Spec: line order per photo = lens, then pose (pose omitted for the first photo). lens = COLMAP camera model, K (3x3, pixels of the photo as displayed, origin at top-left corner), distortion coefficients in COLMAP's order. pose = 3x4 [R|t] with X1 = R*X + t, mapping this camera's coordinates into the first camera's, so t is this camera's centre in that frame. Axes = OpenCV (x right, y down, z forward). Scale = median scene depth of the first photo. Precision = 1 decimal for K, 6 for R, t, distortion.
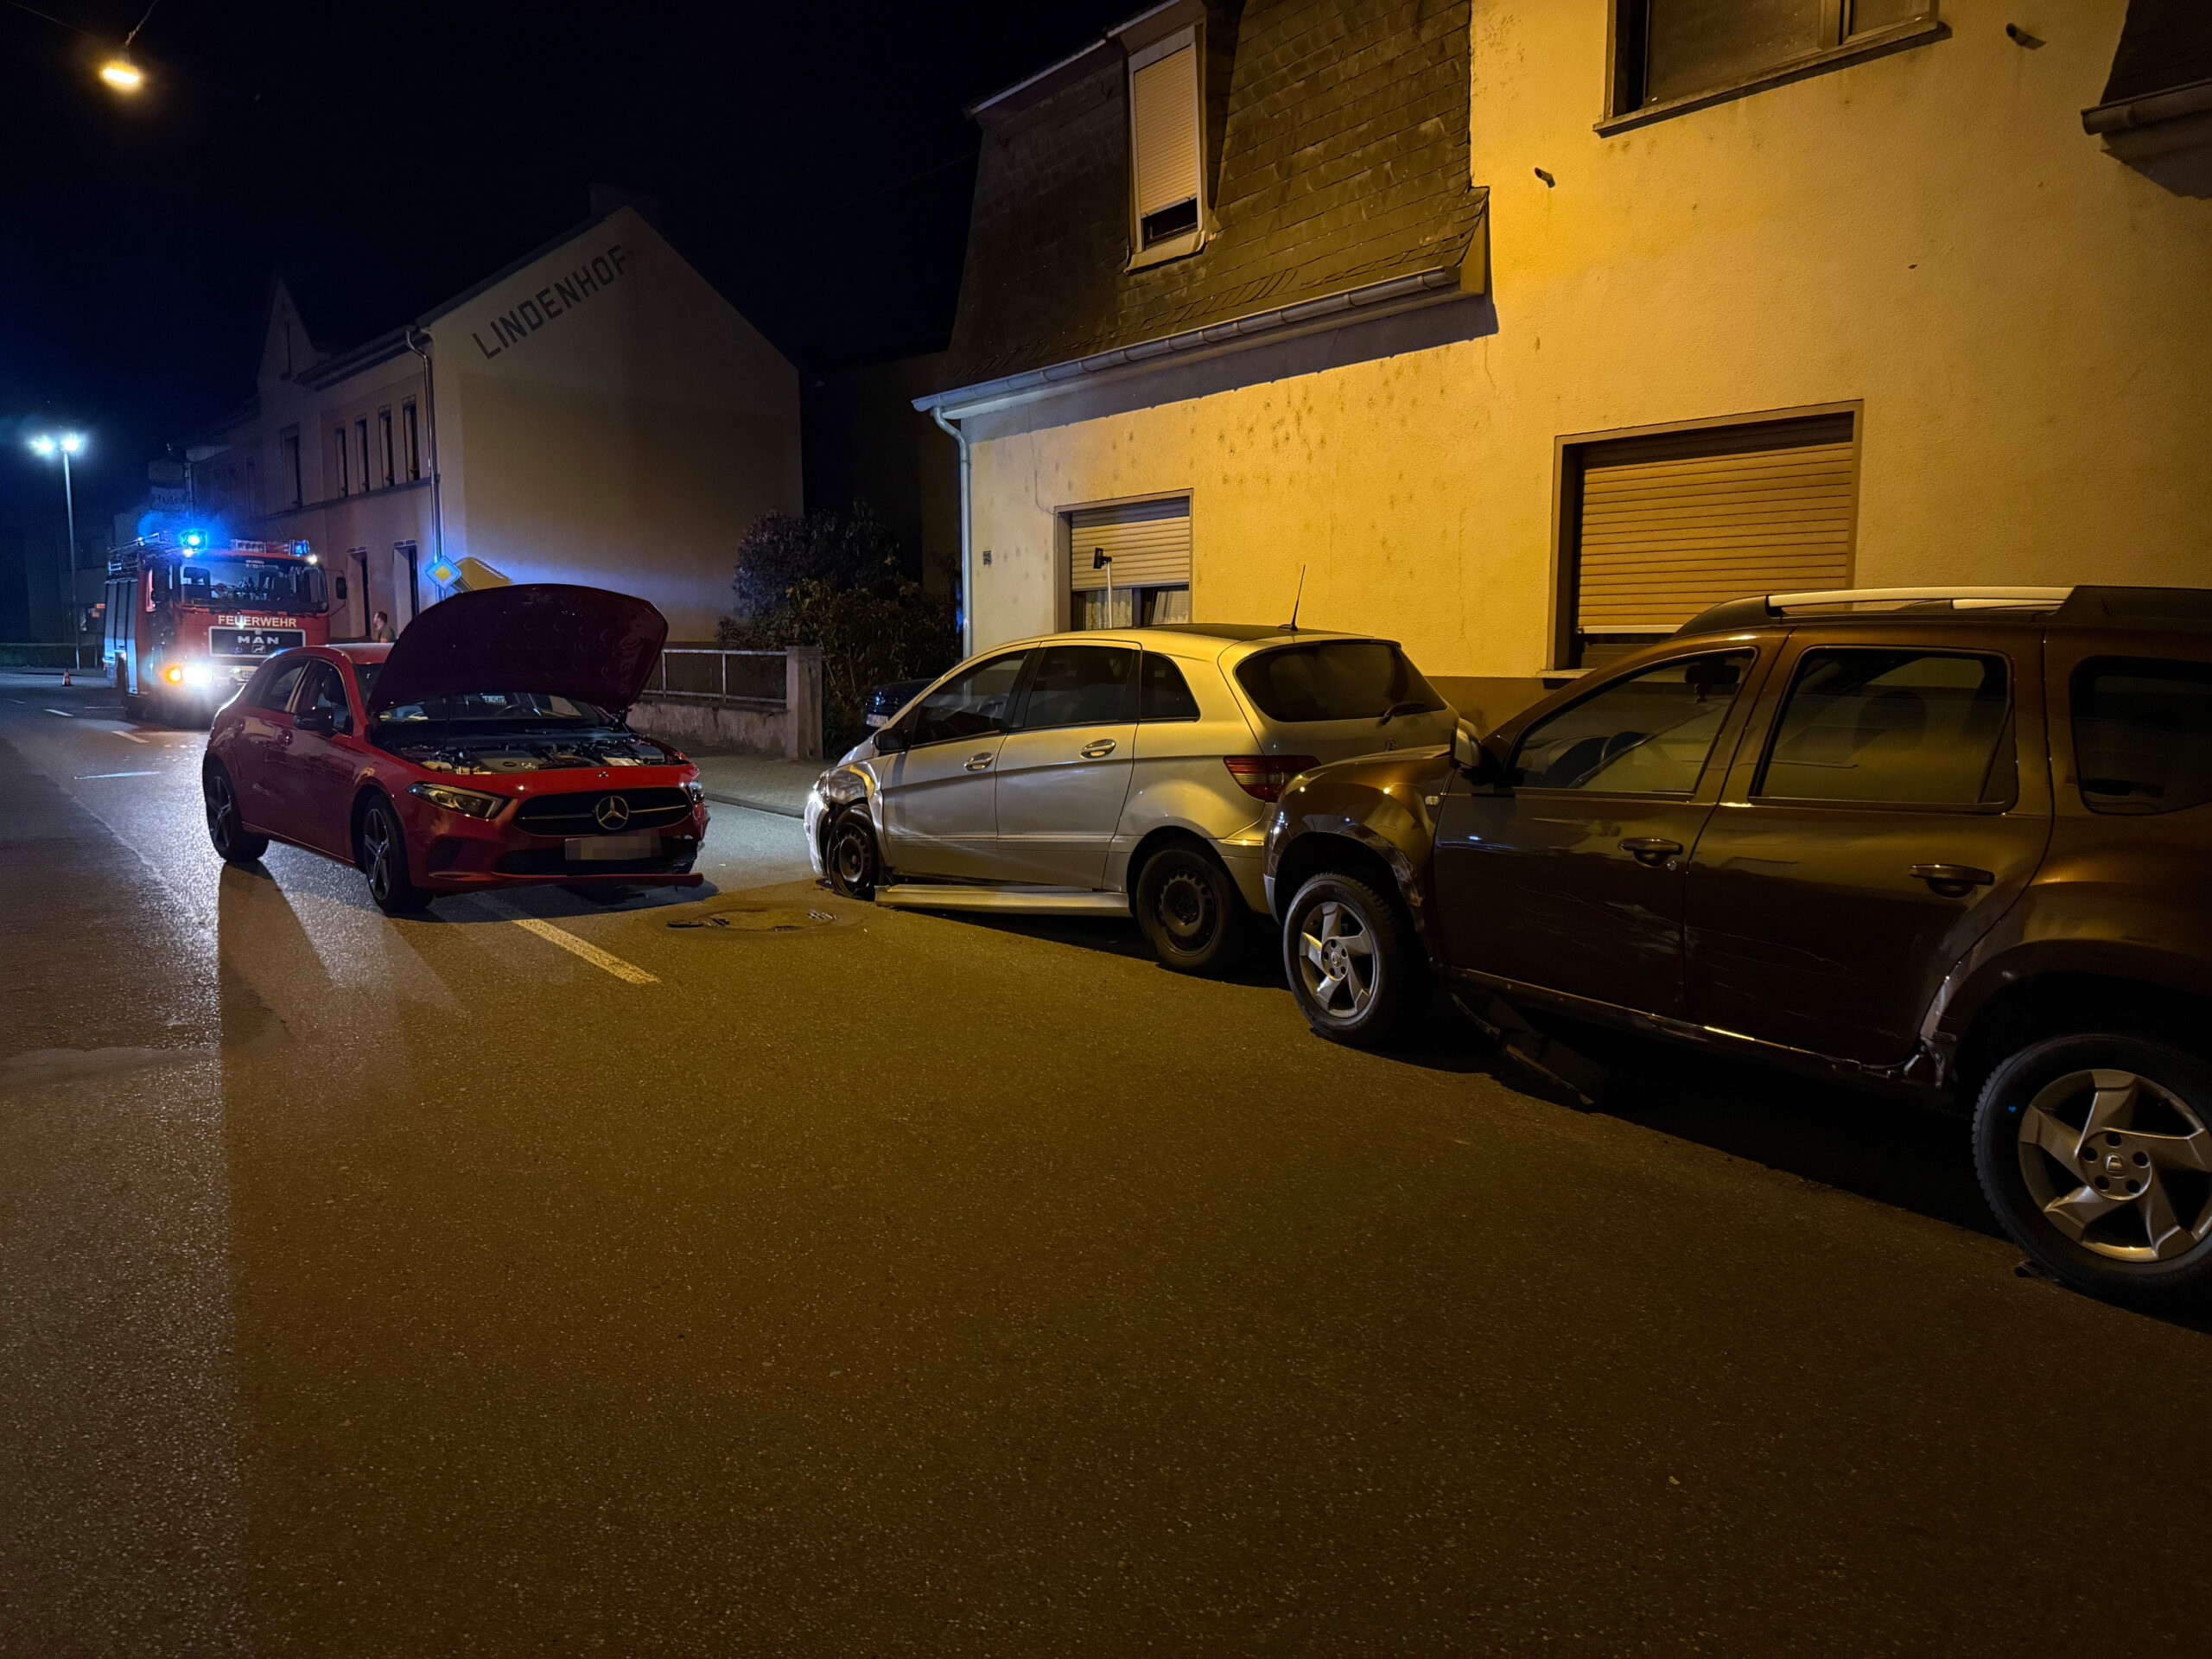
lens RADIAL K [[1525.7, 0, 1109.9], [0, 1525.7, 820.0], [0, 0, 1]] dist [0.001815, -0.000284]
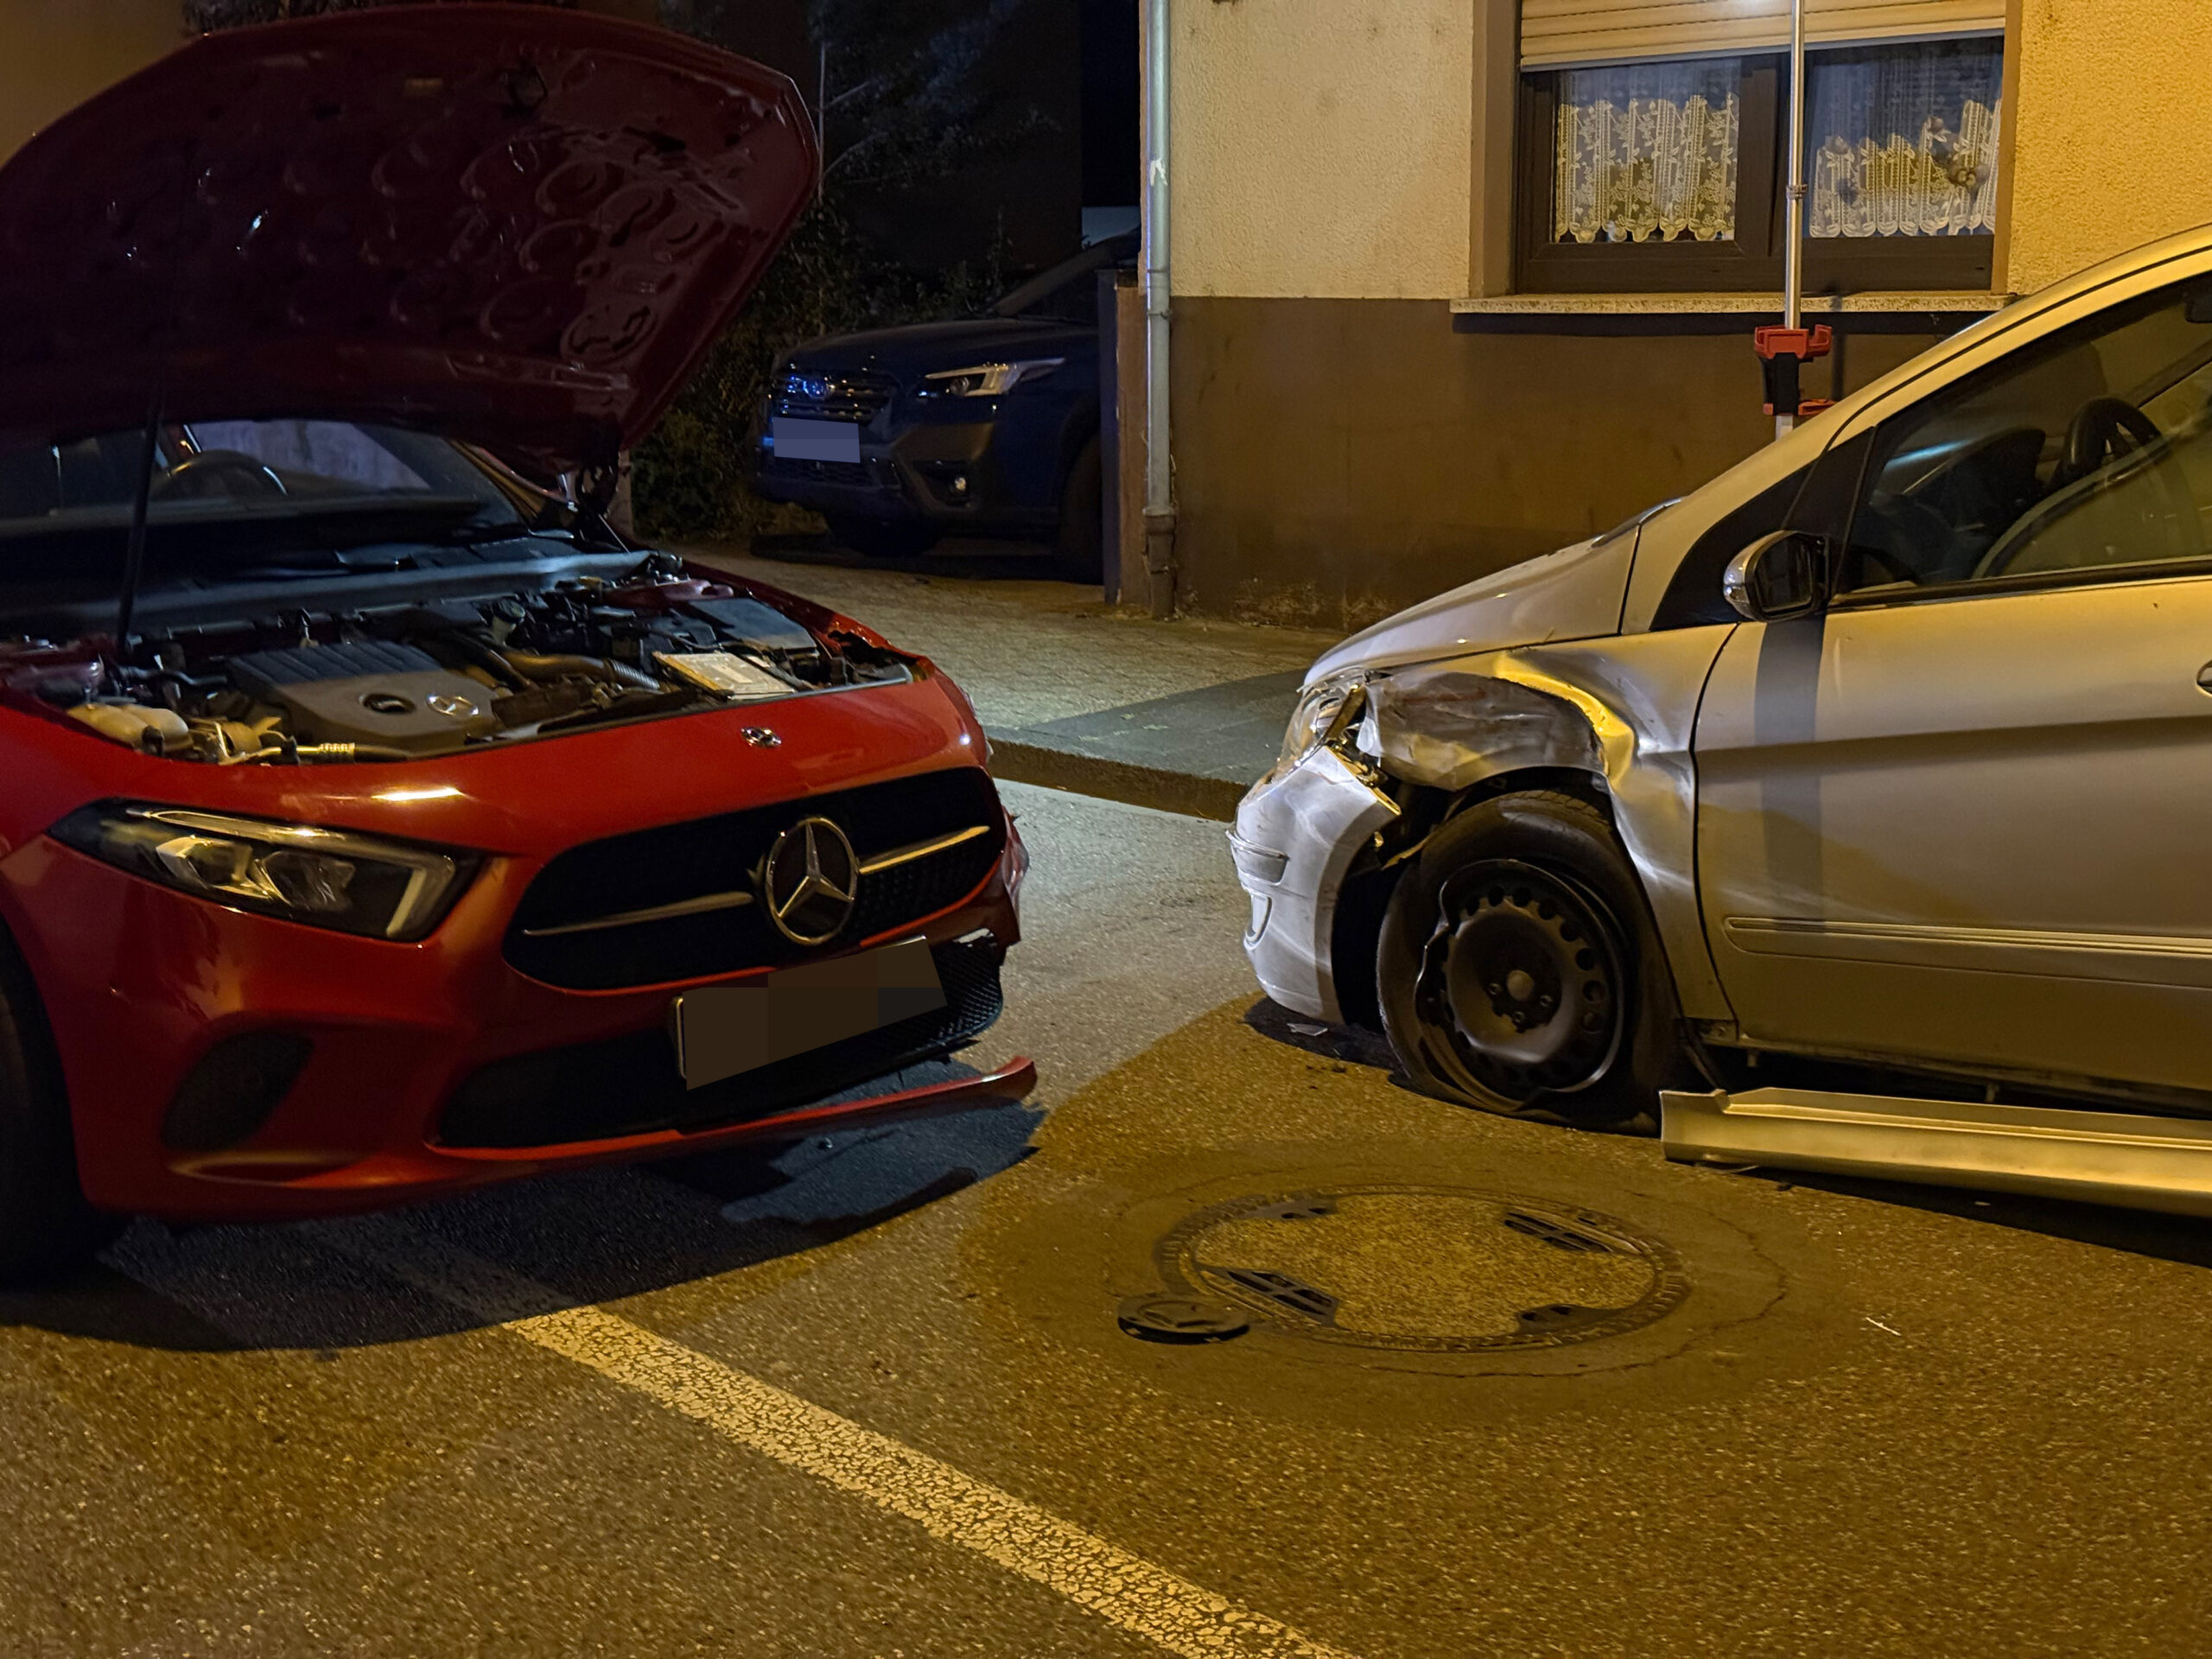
lens RADIAL K [[3117.4, 0, 1104.3], [0, 3117.4, 834.0], [0, 0, 1]] dist [0.104212, 0.000000]
pose [[0.995019, -0.027411, 0.095838, -0.312256], [0.019843, 0.996673, 0.079053, -0.052959], [-0.097686, -0.076757, 0.992253, 0.431660]]
